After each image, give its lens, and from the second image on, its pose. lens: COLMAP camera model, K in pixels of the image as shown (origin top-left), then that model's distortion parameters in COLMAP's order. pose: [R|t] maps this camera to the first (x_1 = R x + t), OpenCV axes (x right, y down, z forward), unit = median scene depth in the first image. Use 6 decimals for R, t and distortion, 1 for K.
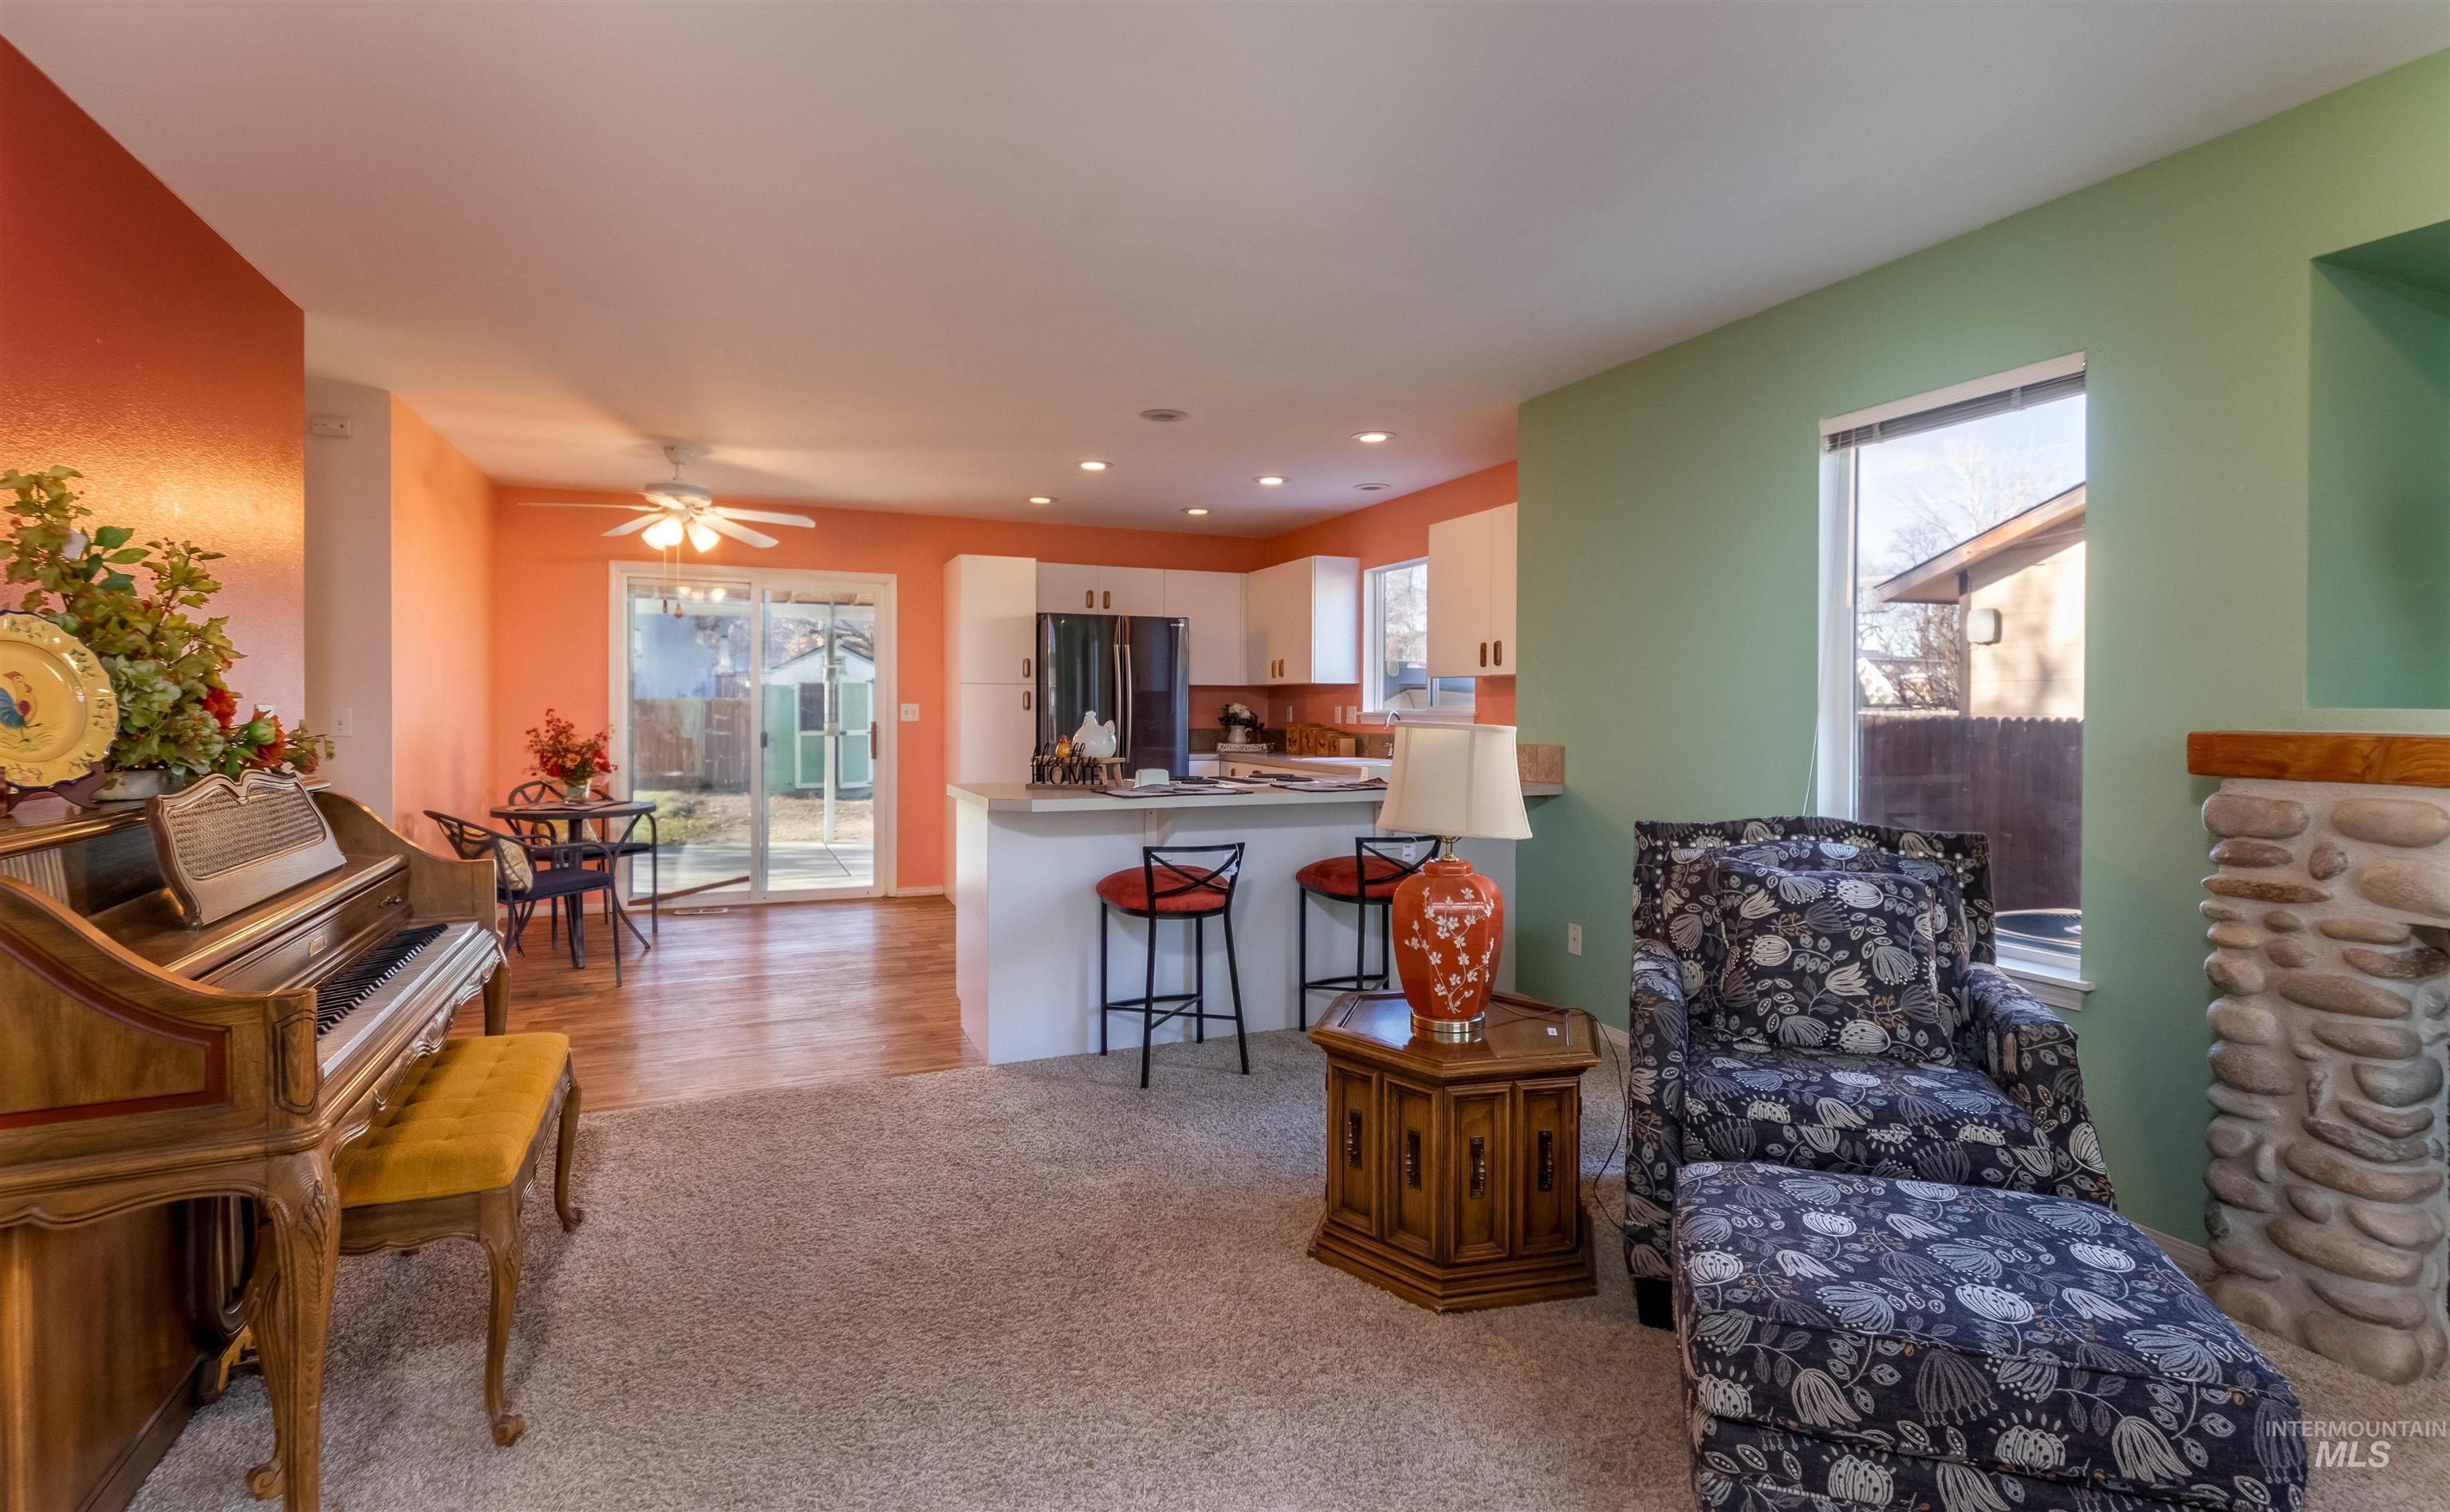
lens RADIAL K [[1174.1, 0, 1245.8], [0, 1174.1, 717.0], [0, 0, 1]] dist [0.000404, -0.002788]
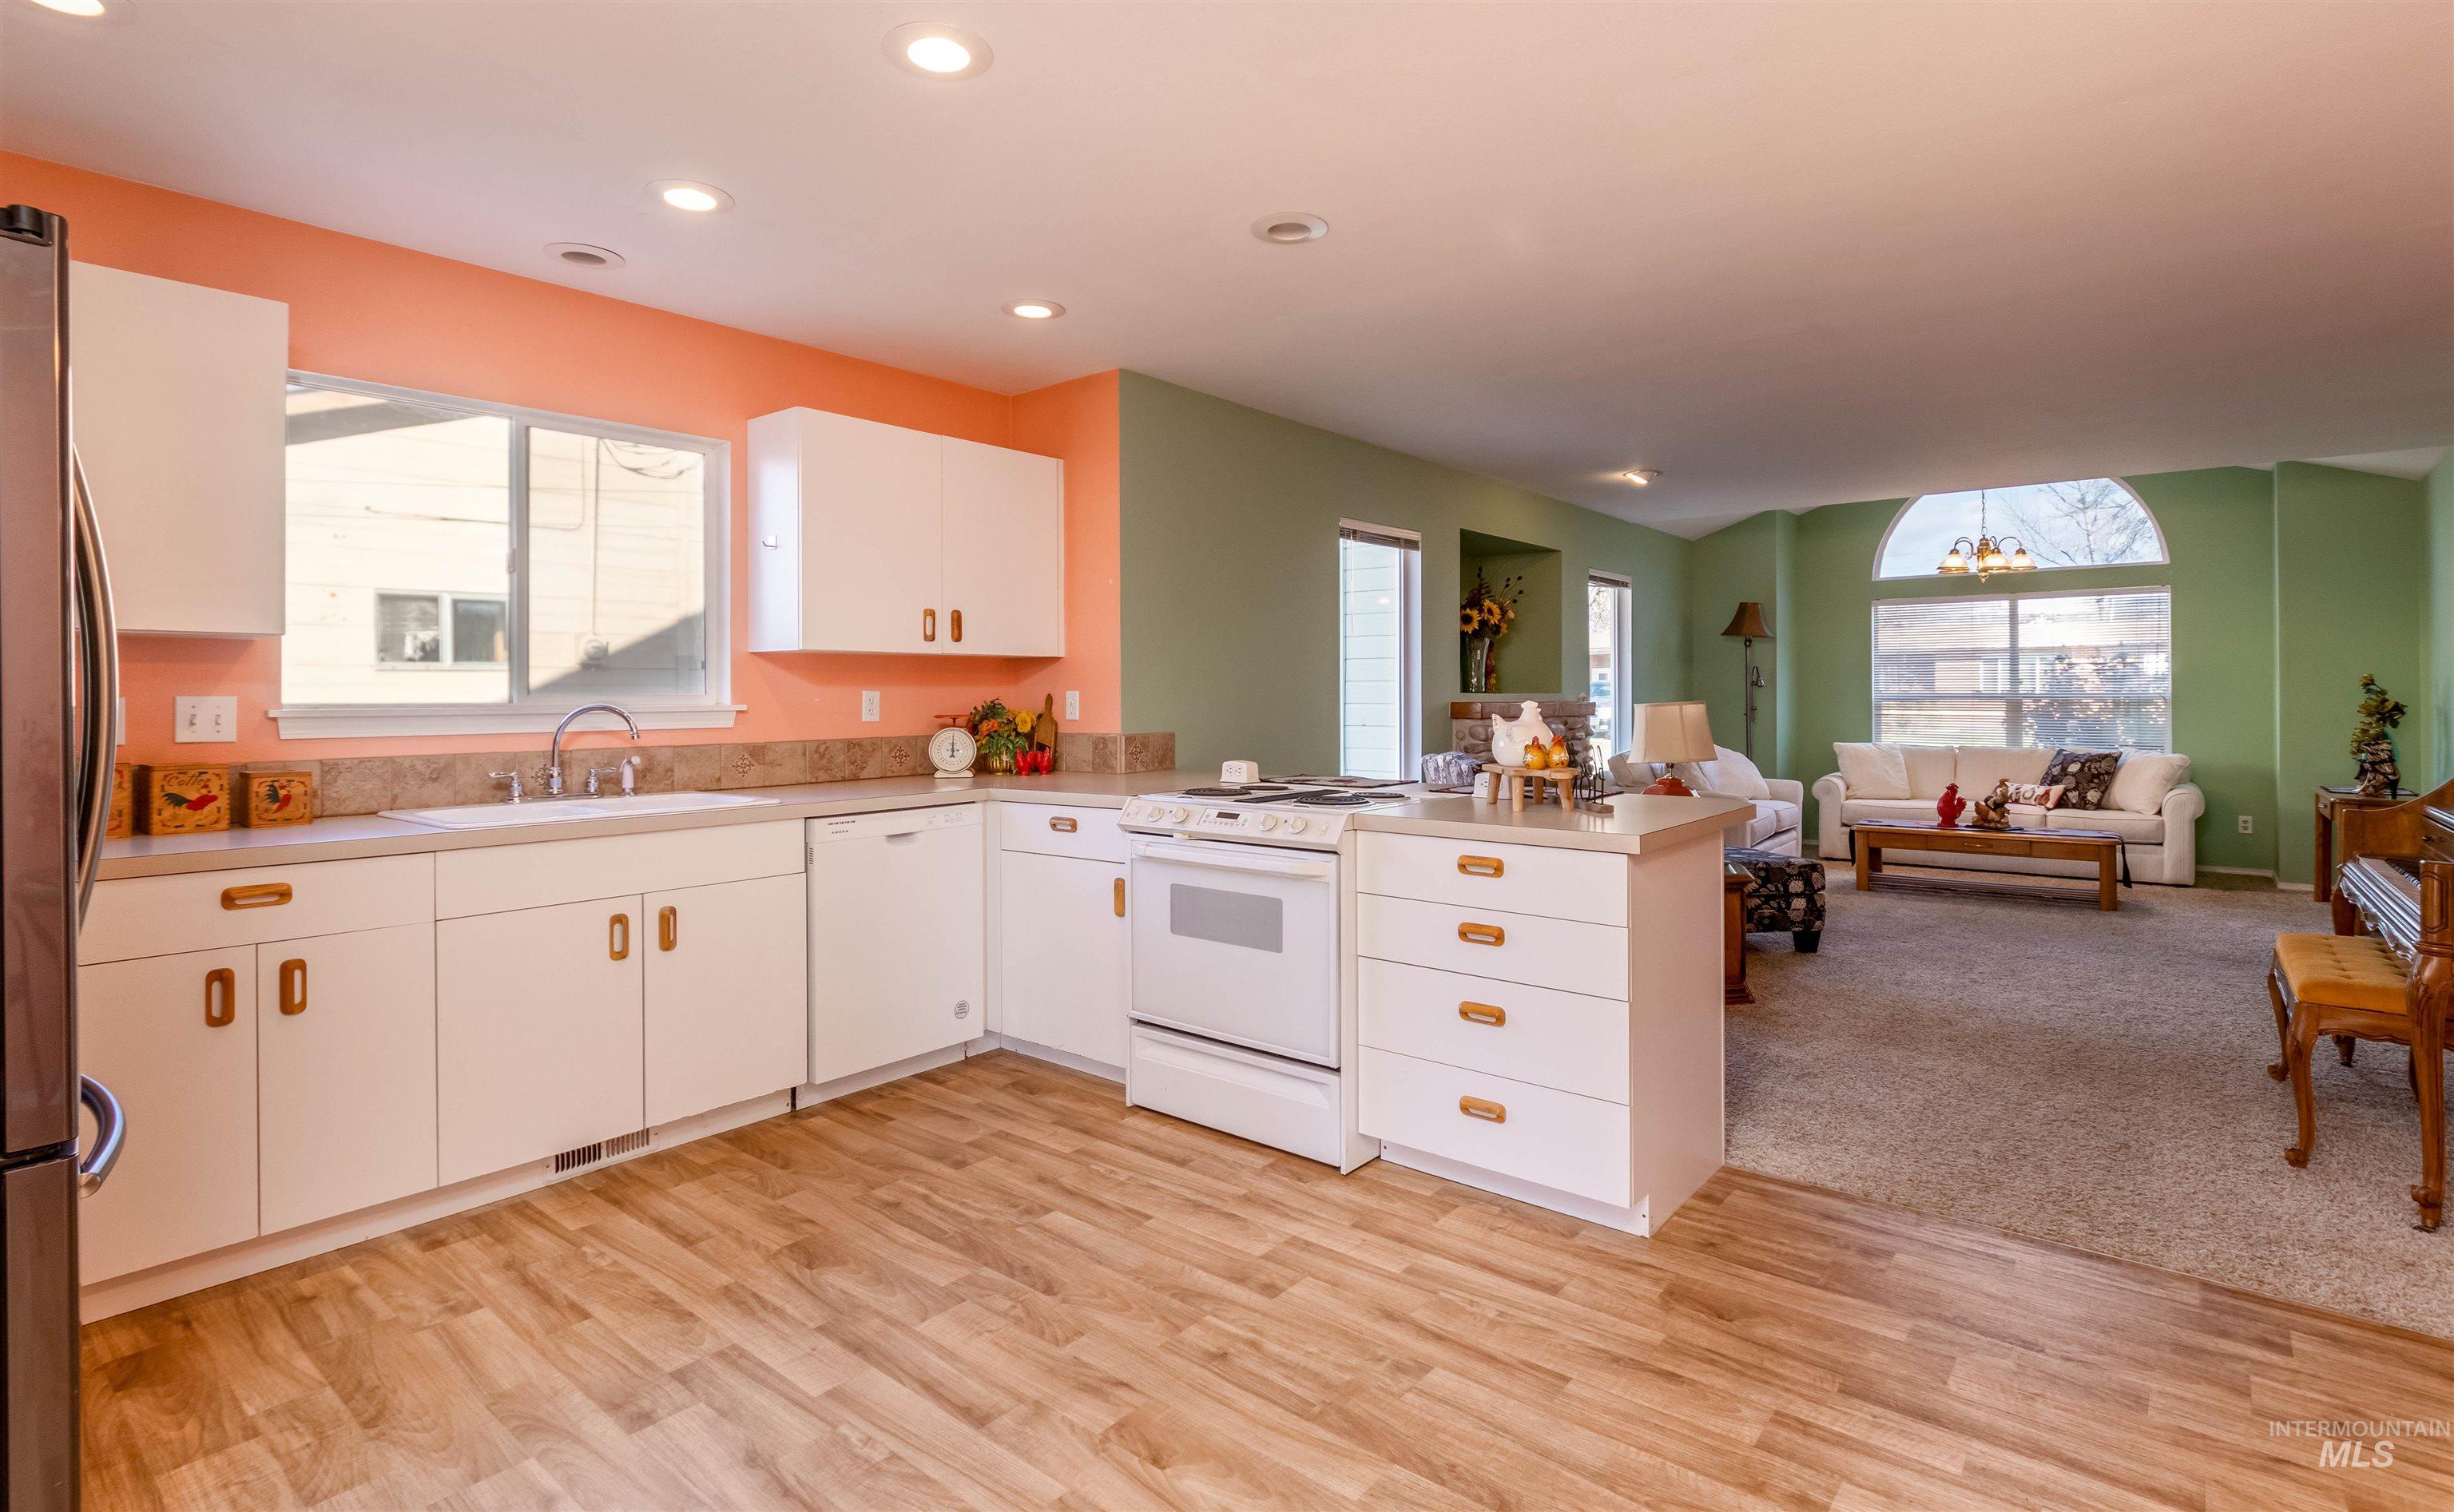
lens RADIAL K [[1176.0, 0, 1208.1], [0, 1176.0, 691.2], [0, 0, 1]] dist [0.000404, -0.002788]
pose [[-0.446745, -0.000360, 0.894661, -1.174971], [0.009436, 0.999942, 0.005114, -0.029115], [-0.894612, 0.010726, -0.446716, 2.537756]]
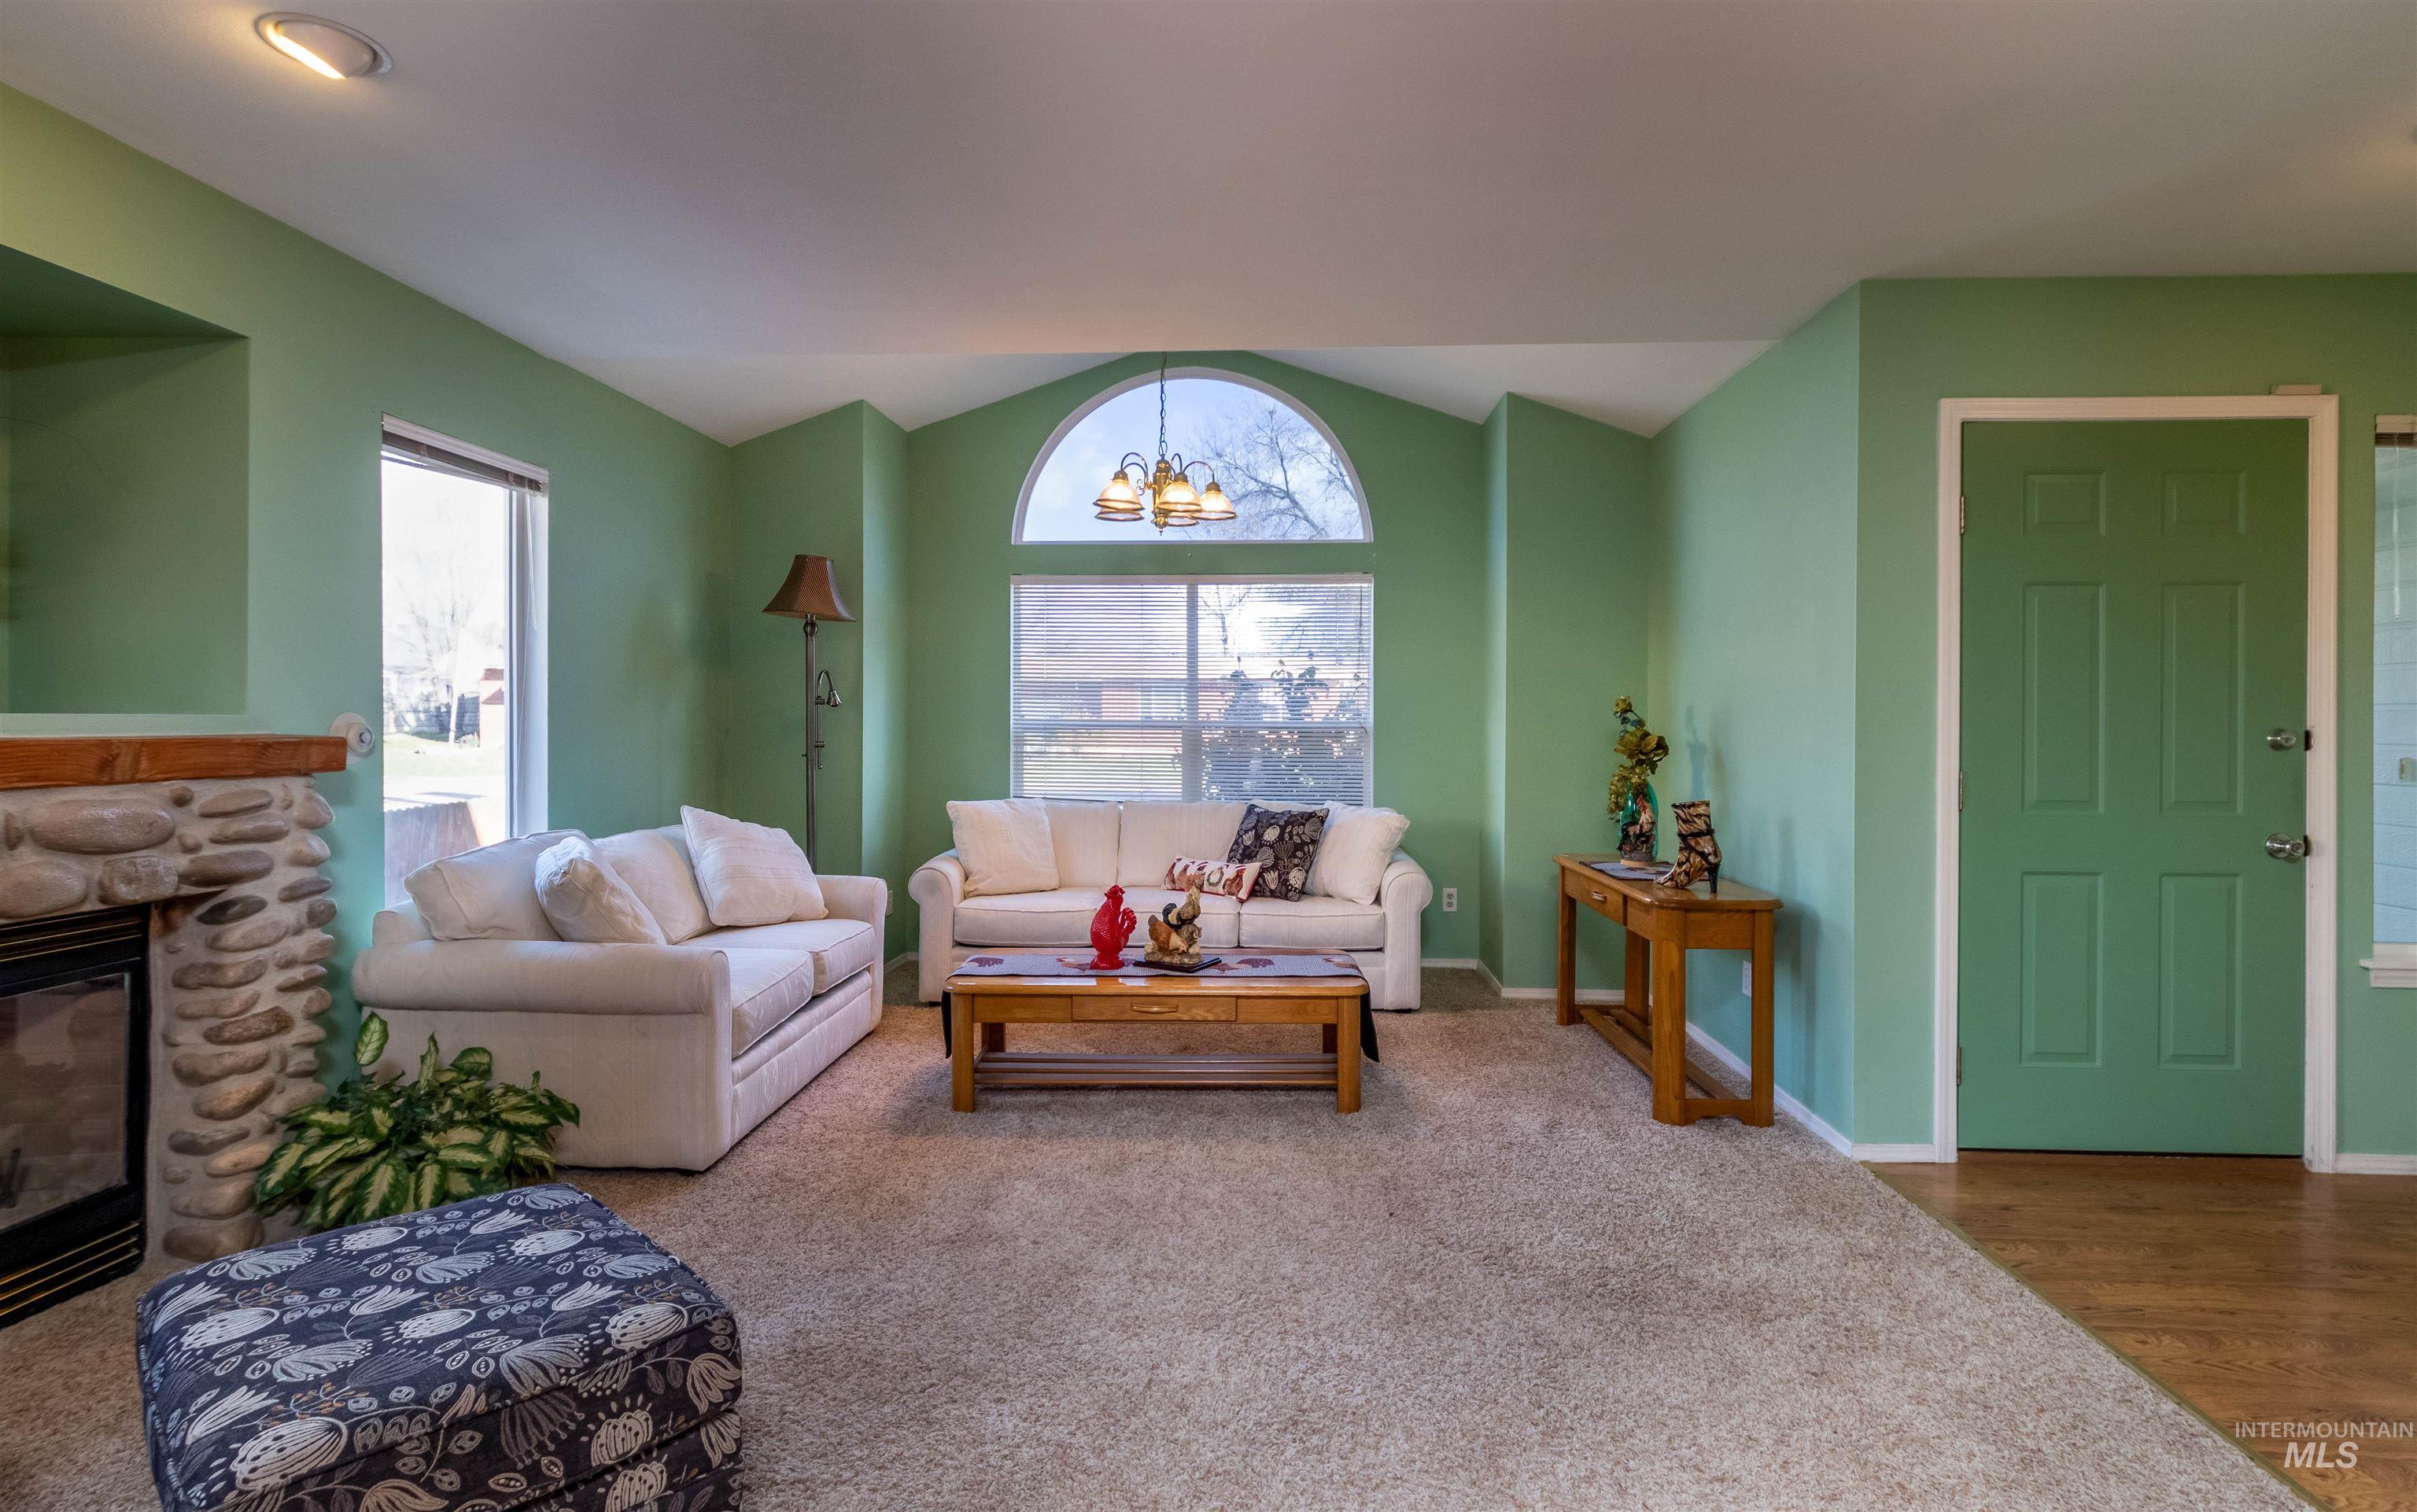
lens RADIAL K [[1158.3, 0, 1219.6], [0, 1158.3, 725.6], [0, 0, 1]] dist [0.000404, -0.002788]
pose [[-0.899716, -0.010720, 0.436344, -0.255044], [-0.004196, 0.999865, 0.015911, -0.011102], [-0.436456, 0.012484, -0.899639, 1.021918]]
